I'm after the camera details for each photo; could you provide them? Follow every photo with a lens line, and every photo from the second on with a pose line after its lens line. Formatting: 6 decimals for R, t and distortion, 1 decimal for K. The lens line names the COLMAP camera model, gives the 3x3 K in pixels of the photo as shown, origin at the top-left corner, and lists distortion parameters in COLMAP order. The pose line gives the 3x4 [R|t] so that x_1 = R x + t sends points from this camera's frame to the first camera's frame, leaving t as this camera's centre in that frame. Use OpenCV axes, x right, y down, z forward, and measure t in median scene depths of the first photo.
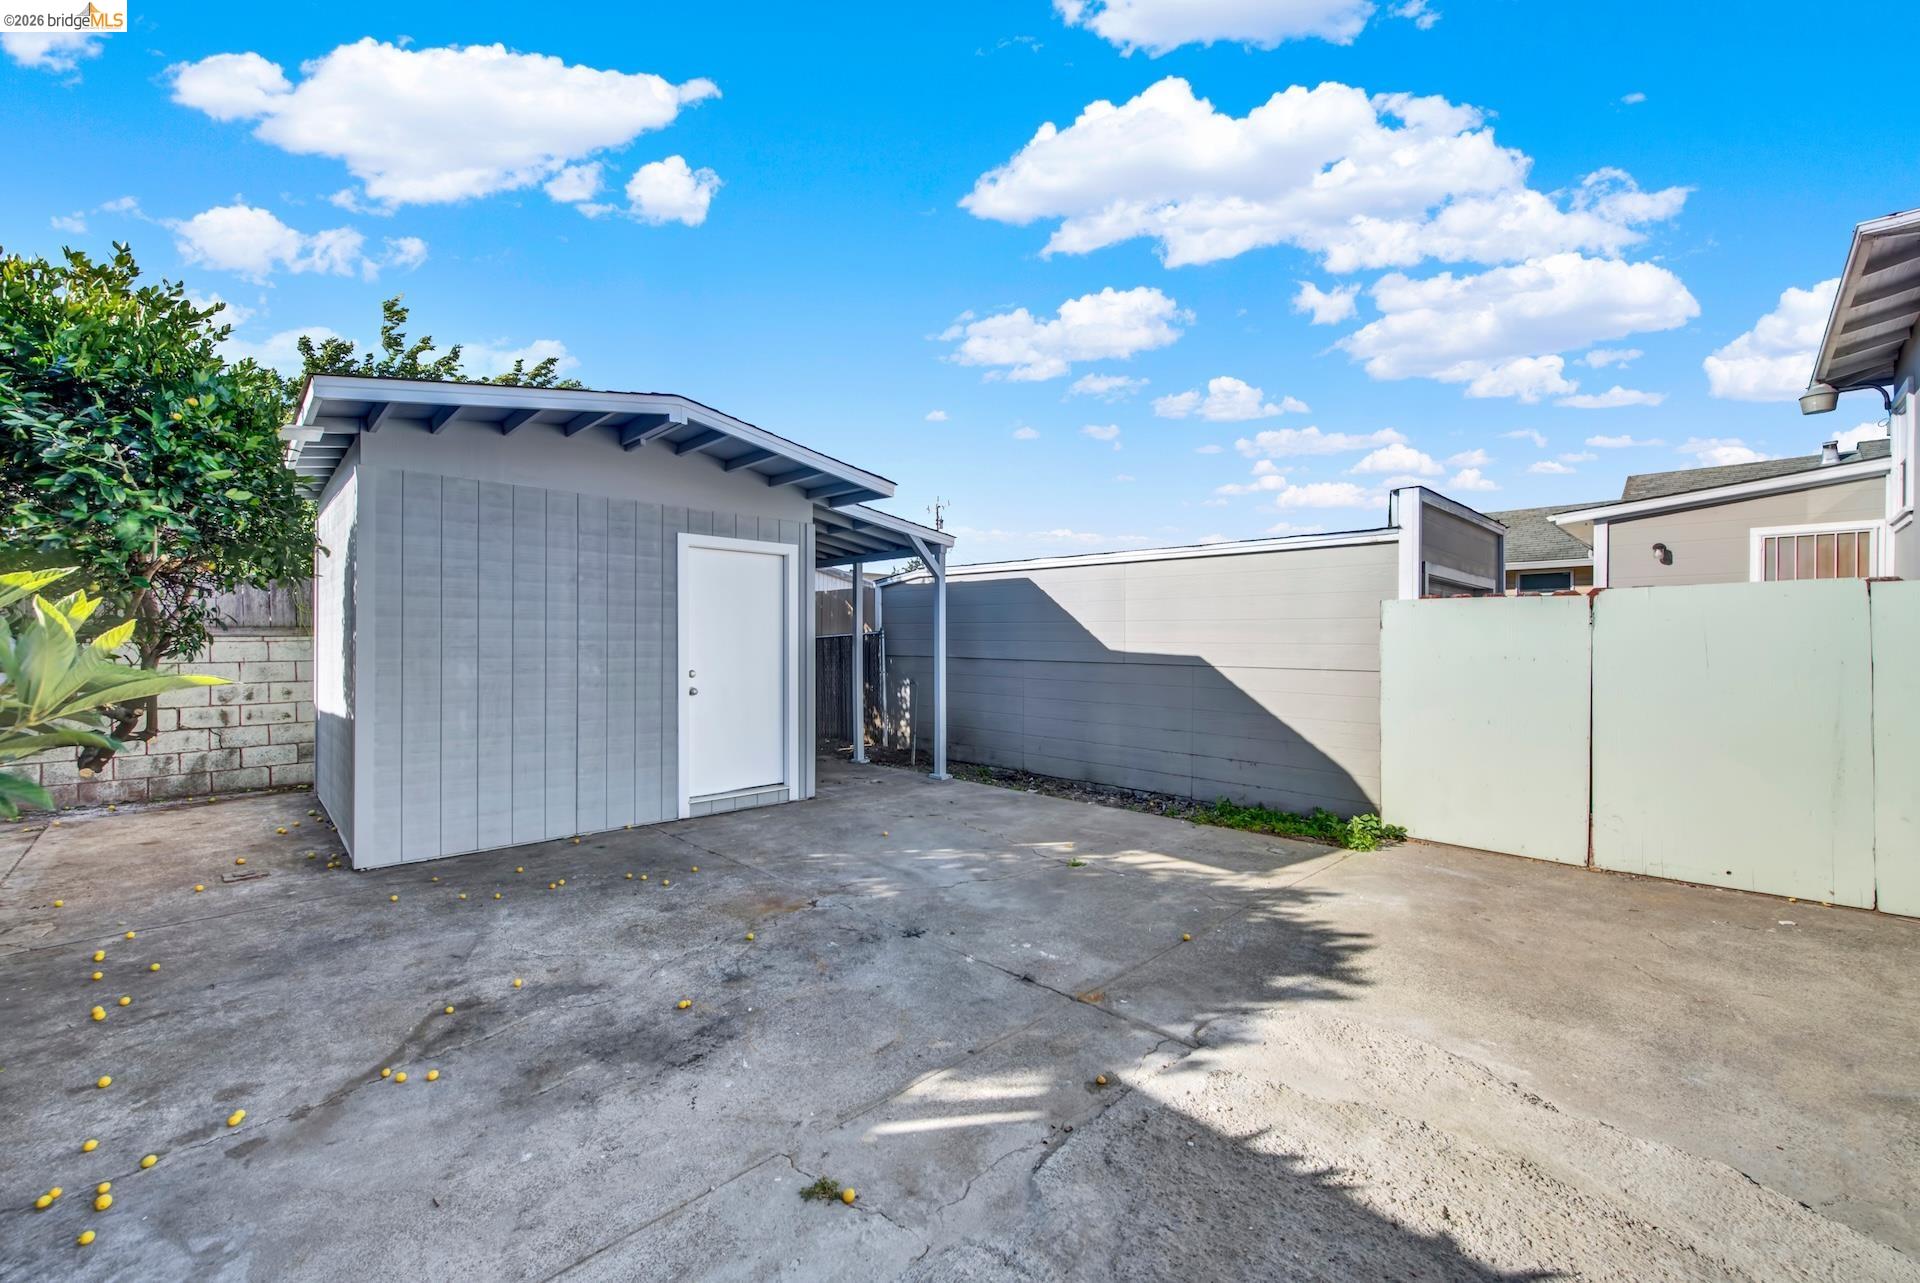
lens RADIAL K [[788.4, 0, 968.6], [0, 788.4, 631.3], [0, 0, 1]] dist [0.001957, -0.001713]
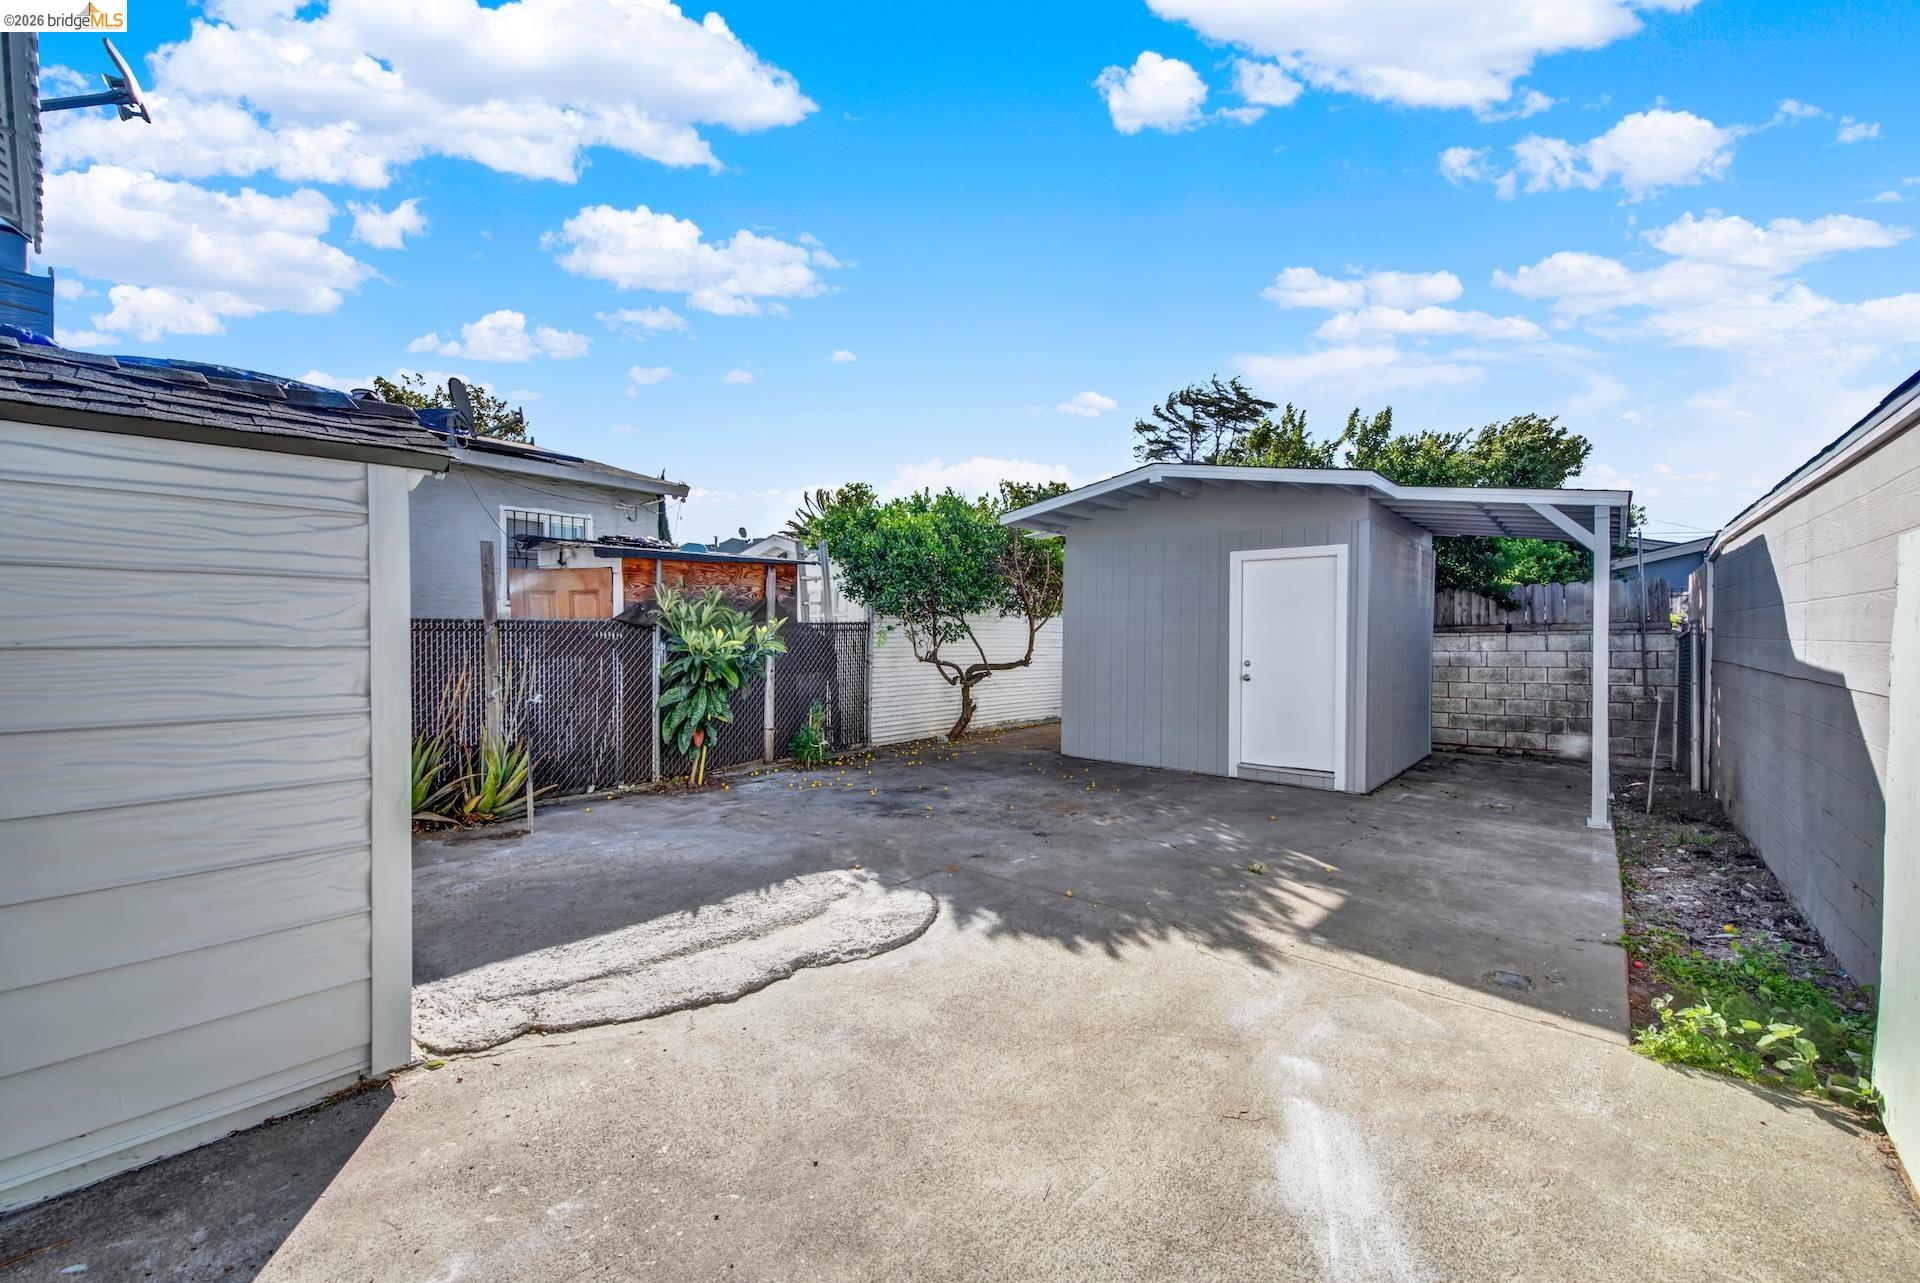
lens RADIAL K [[788.4, 0, 964.9], [0, 788.4, 640.5], [0, 0, 1]] dist [0.001957, -0.001713]
pose [[0.084309, 0.009705, -0.996392, 1.335871], [0.005055, 0.999936, 0.010167, 0.003752], [0.996427, -0.005894, 0.084254, 0.710978]]
